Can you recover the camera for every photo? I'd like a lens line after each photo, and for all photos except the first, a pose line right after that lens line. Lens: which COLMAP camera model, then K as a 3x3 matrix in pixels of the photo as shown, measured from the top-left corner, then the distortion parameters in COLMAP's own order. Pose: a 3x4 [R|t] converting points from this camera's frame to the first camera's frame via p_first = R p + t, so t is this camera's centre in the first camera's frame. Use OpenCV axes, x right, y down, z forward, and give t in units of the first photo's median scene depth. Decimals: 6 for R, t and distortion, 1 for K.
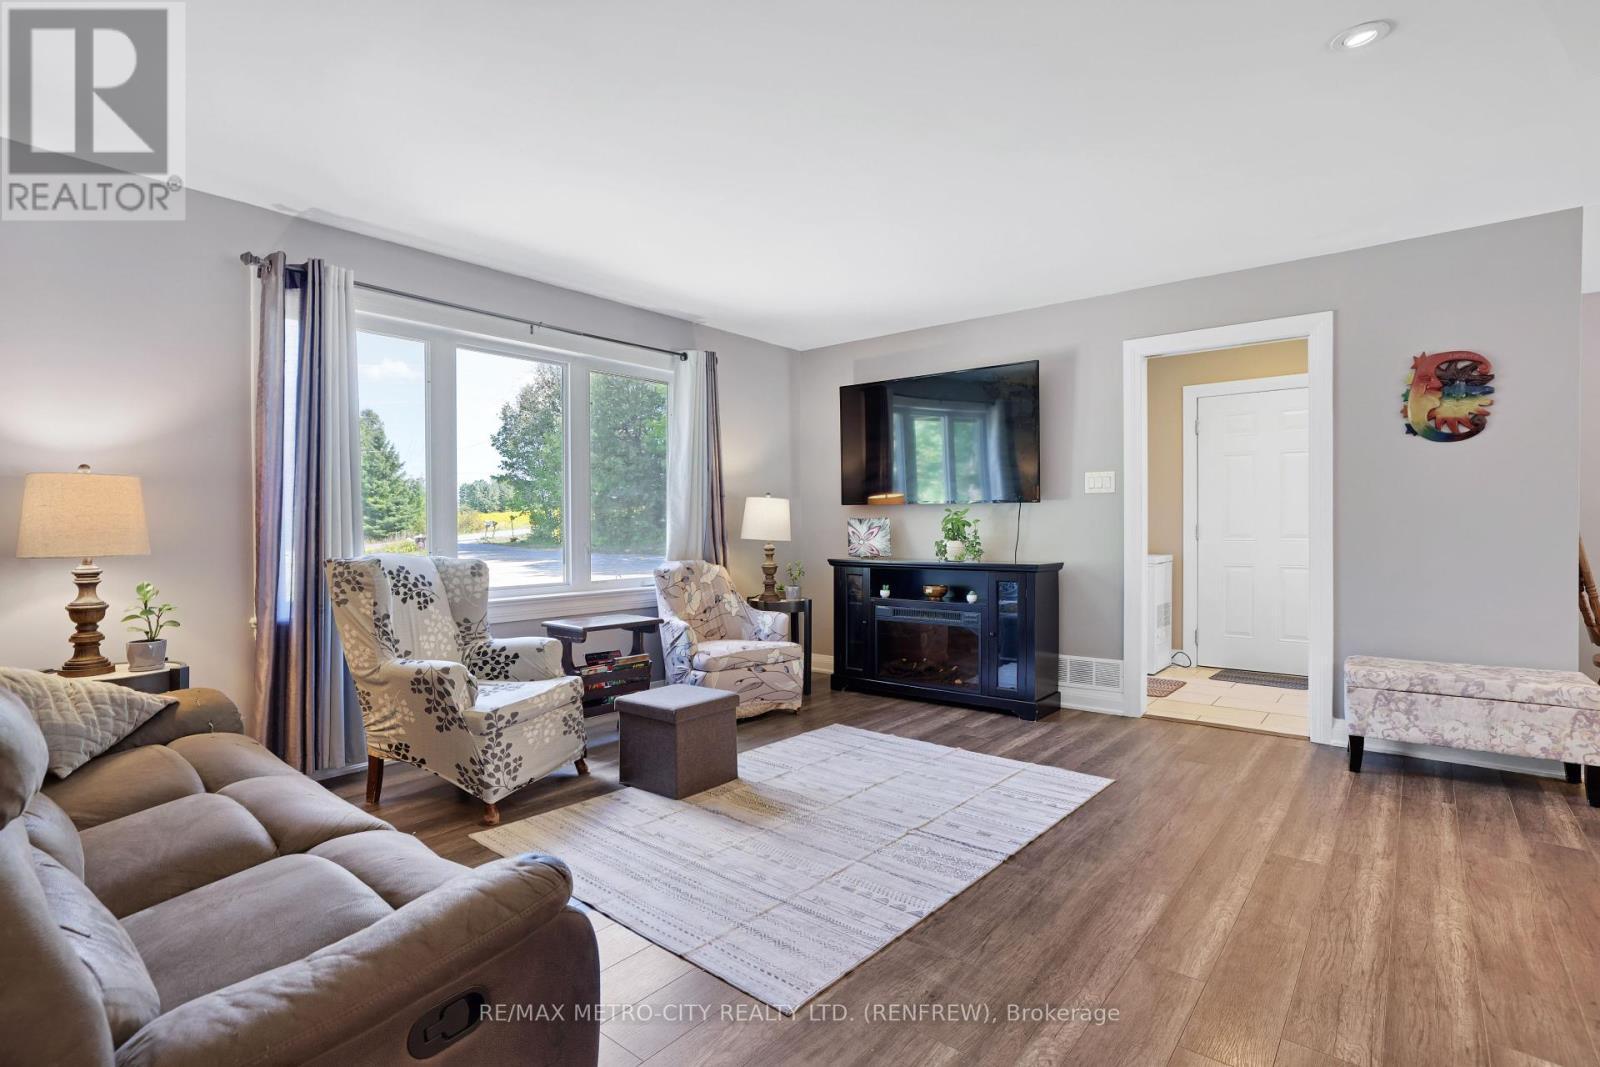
lens RADIAL K [[777.6, 0, 795.1], [0, 777.6, 521.3], [0, 0, 1]] dist [-0.016217, 0.004743]
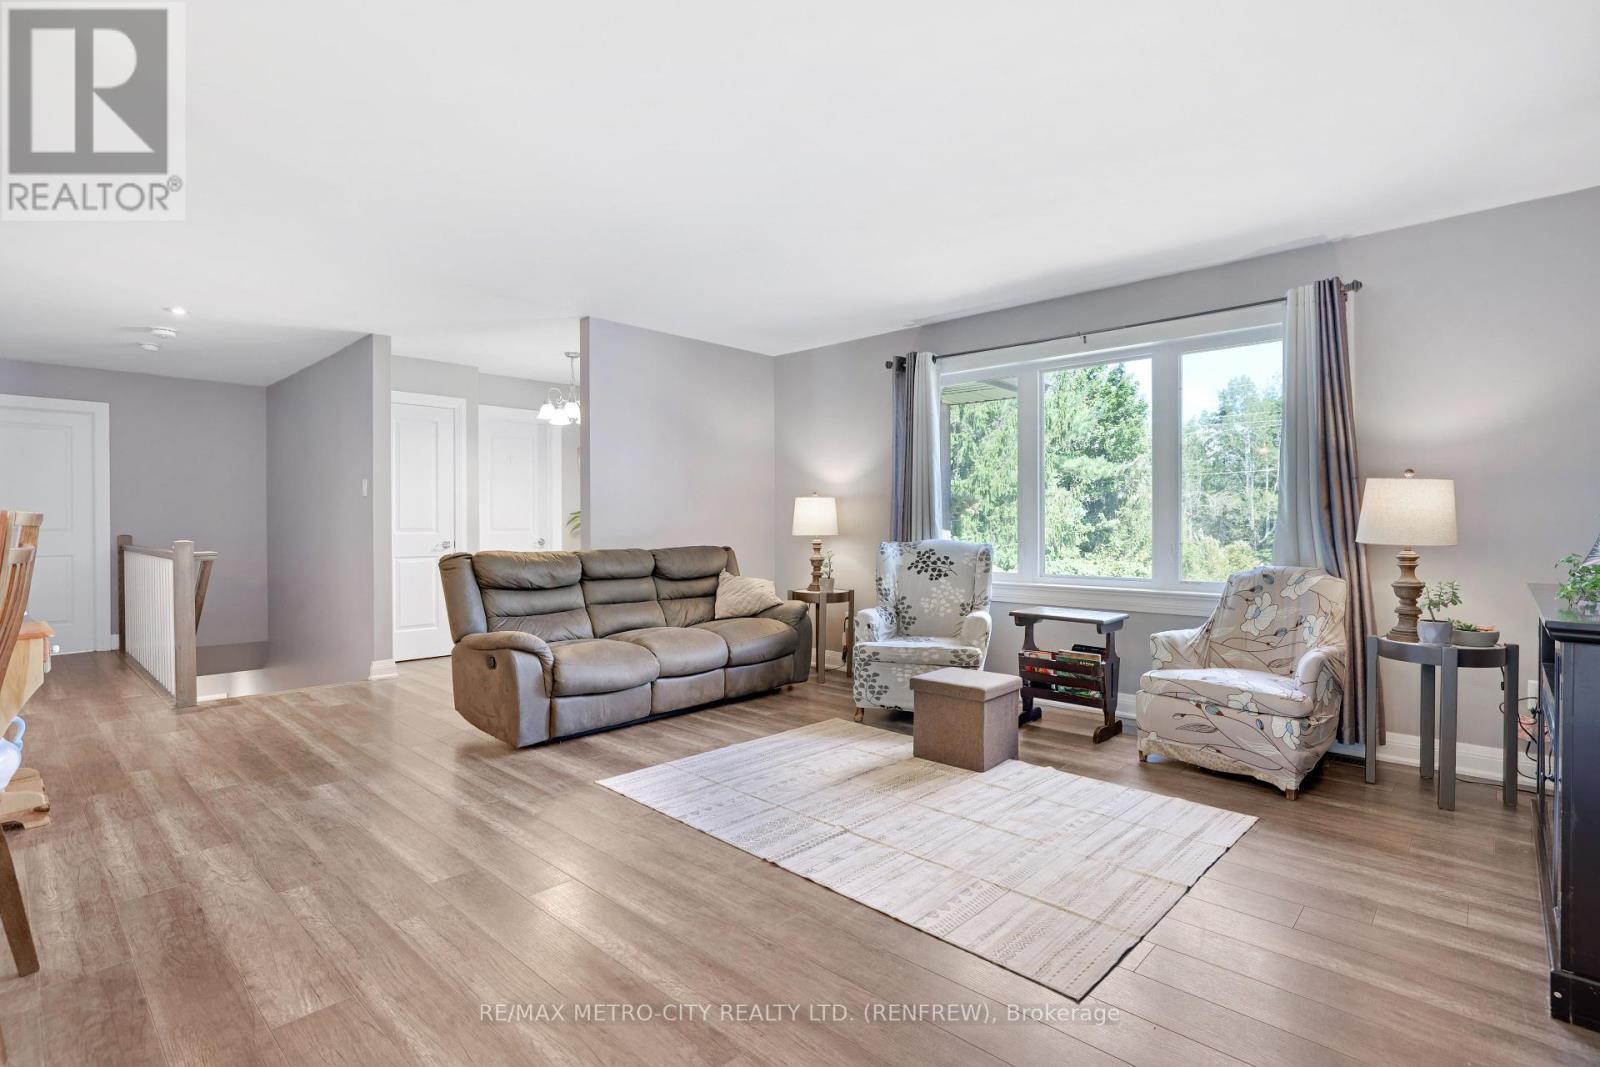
lens RADIAL K [[754.3, 0, 785.3], [0, 754.3, 528.7], [0, 0, 1]] dist [-0.005952, 0.000970]
pose [[-0.054546, 0.017396, -0.998360, 0.935547], [0.013343, 0.999772, 0.016691, -0.008692], [0.998422, -0.012411, -0.054766, 0.813269]]
